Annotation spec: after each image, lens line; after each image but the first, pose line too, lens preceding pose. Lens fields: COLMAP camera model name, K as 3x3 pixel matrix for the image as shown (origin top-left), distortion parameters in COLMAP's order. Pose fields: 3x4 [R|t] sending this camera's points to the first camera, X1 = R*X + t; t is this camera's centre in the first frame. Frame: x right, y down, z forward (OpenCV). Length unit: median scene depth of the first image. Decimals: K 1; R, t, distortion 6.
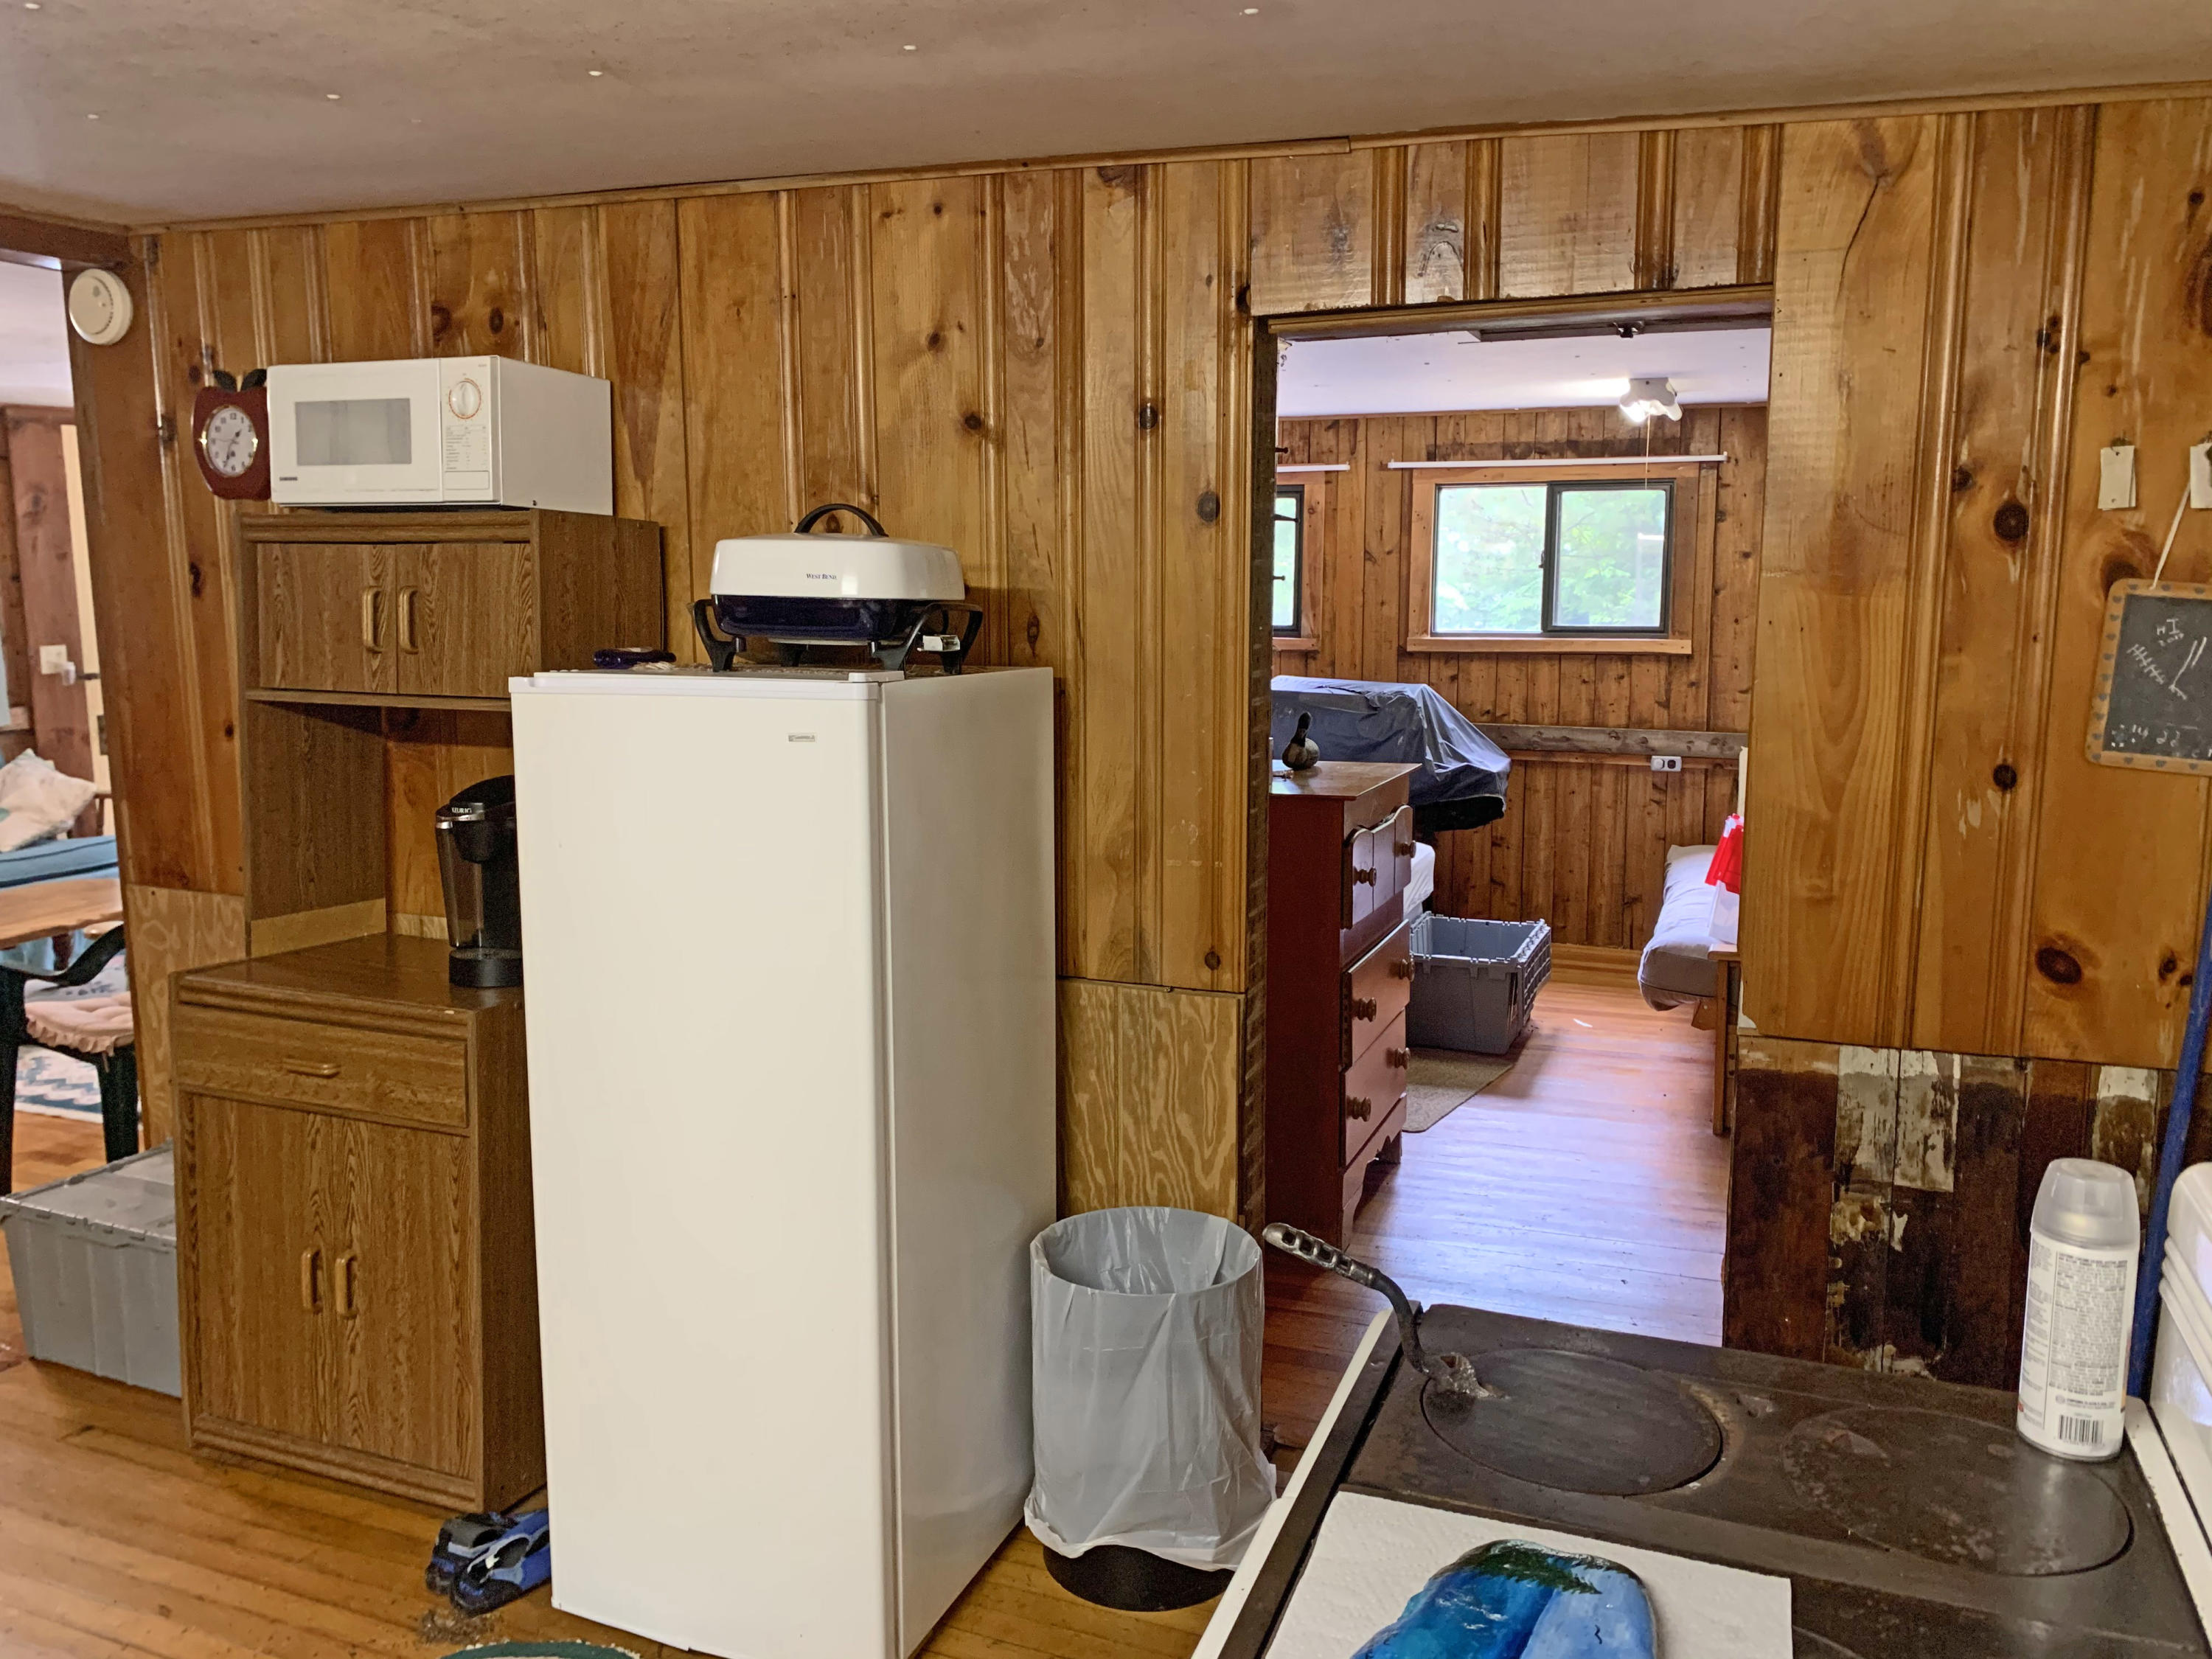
lens RADIAL K [[1674.4, 0, 1082.0], [0, 1674.4, 819.9], [0, 0, 1]] dist [0.032569, -0.043246]
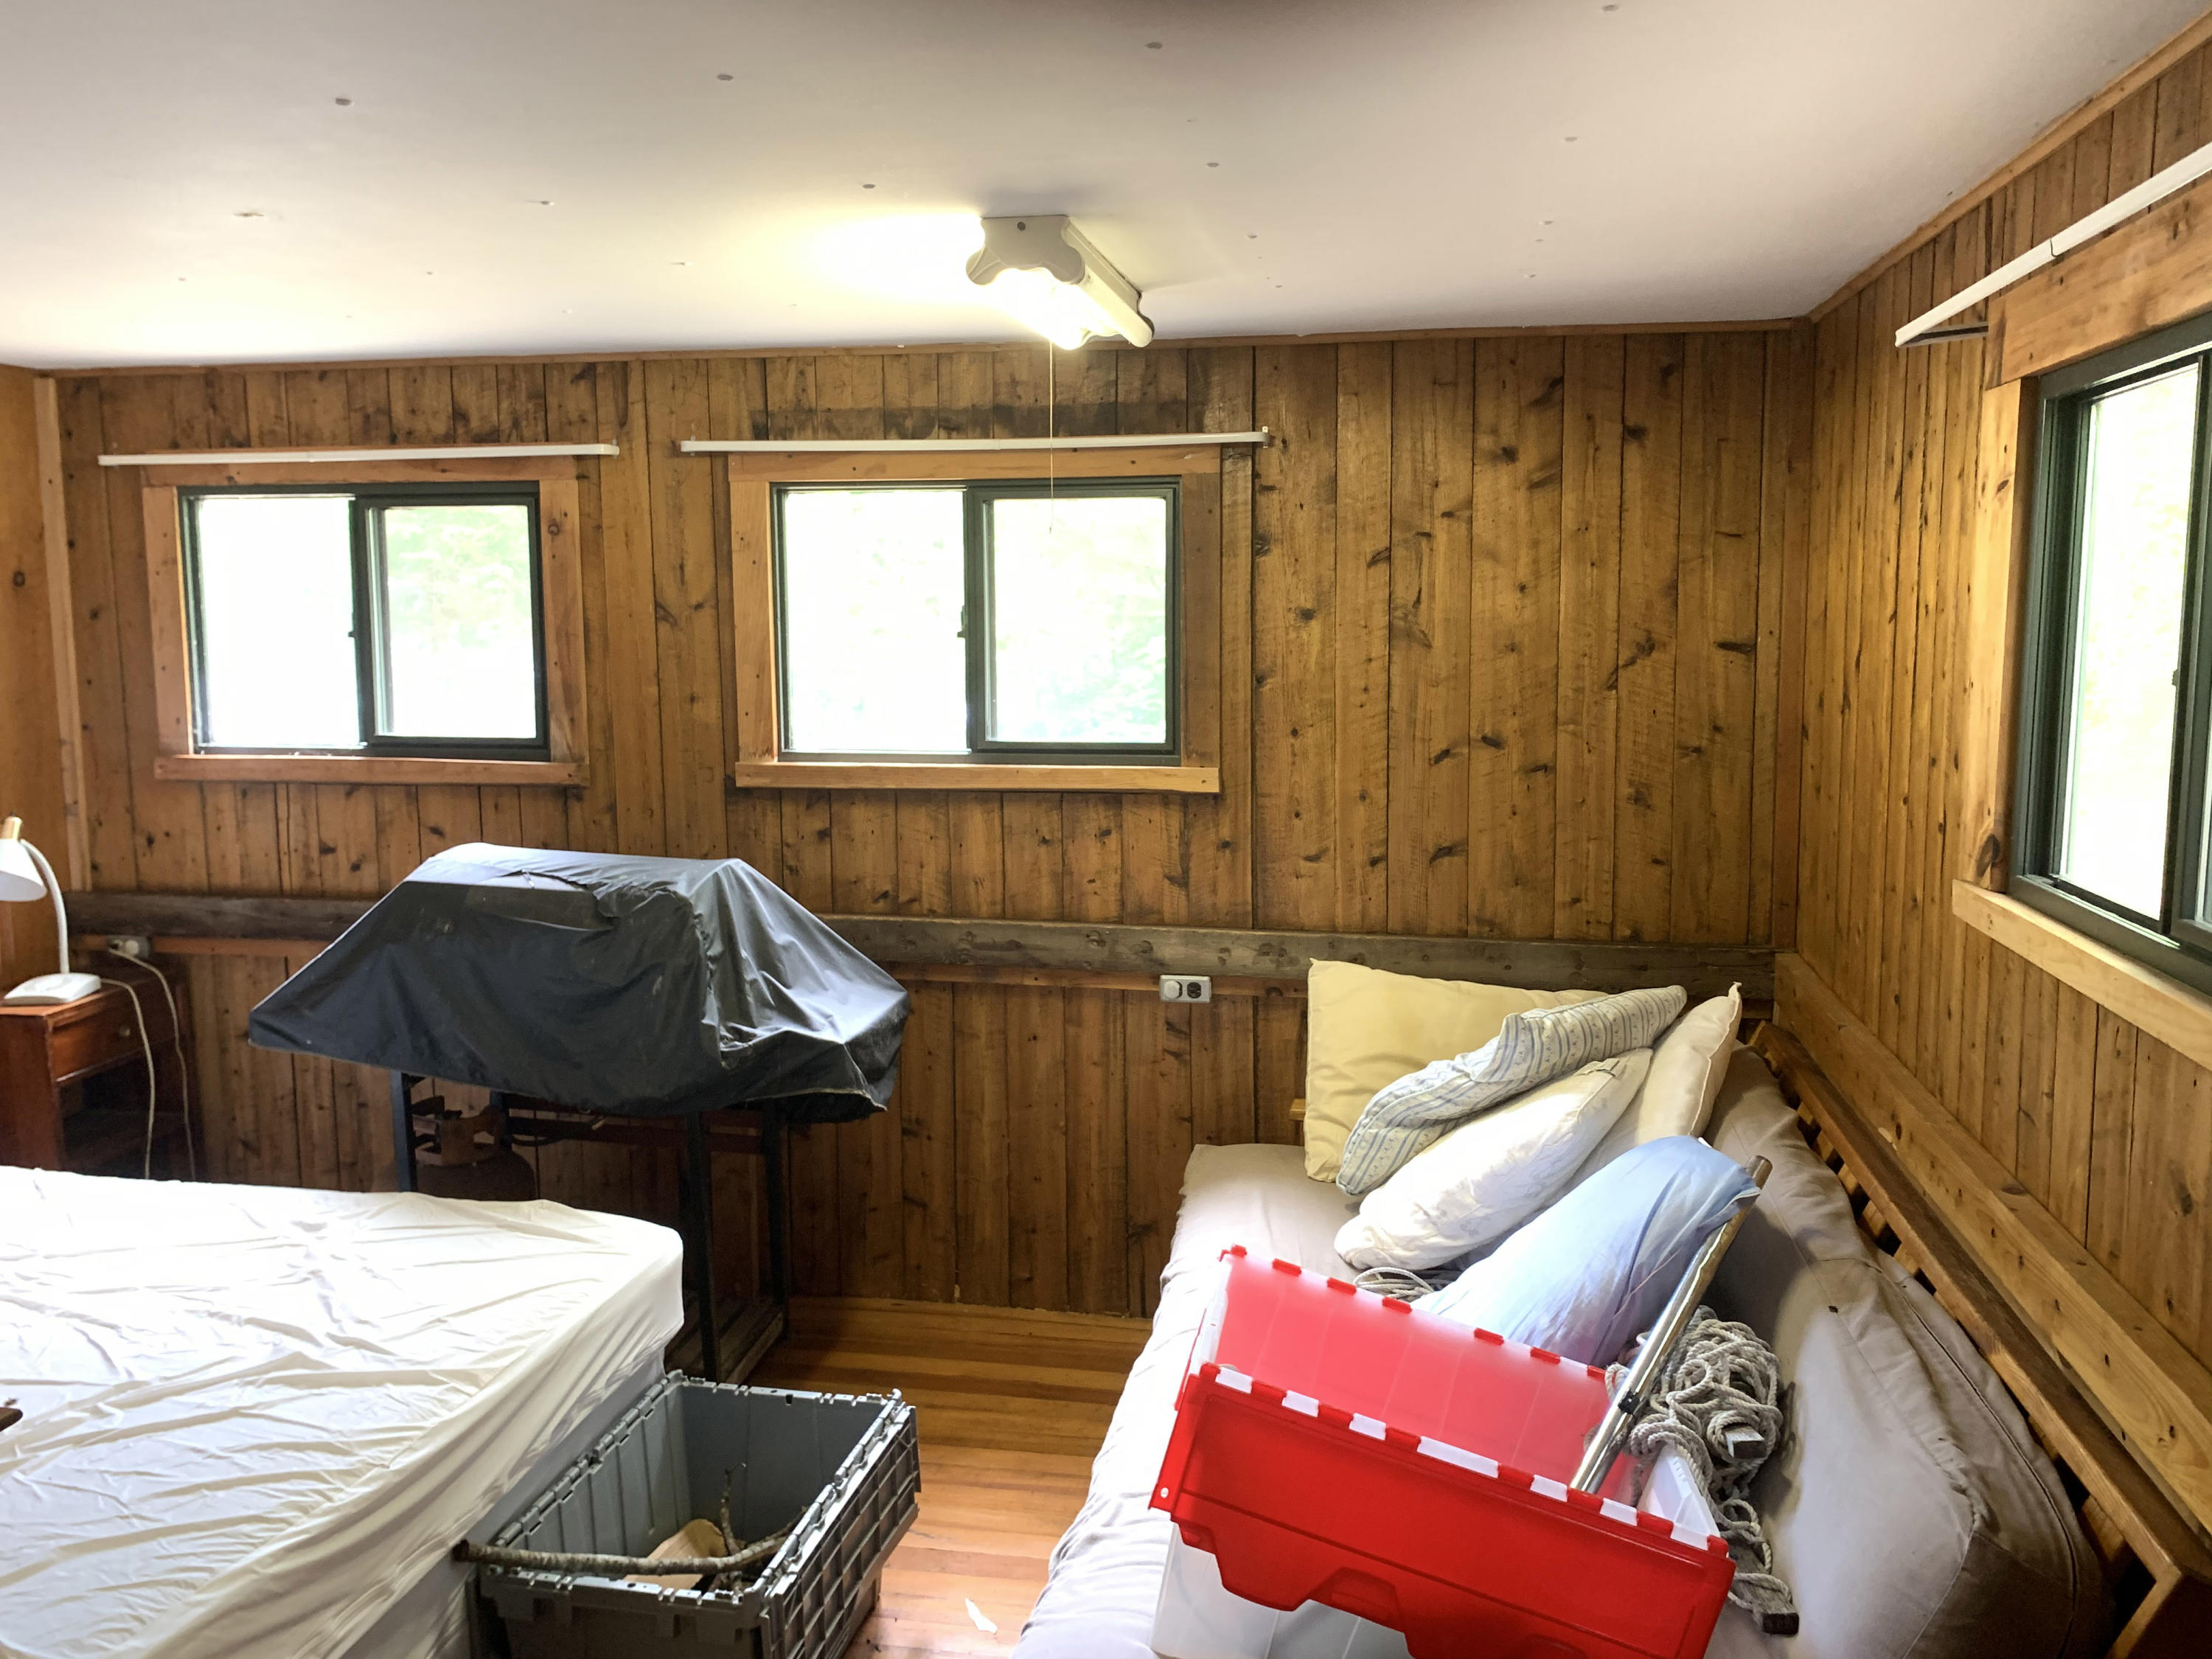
lens RADIAL K [[1674.4, 0, 1118.0], [0, 1674.4, 839.7], [0, 0, 1]] dist [0.032569, -0.043246]
pose [[0.978932, -0.030069, 0.201959, 0.211253], [0.032529, 0.999431, -0.008873, -0.076992], [-0.201577, 0.015256, 0.979354, 0.452809]]
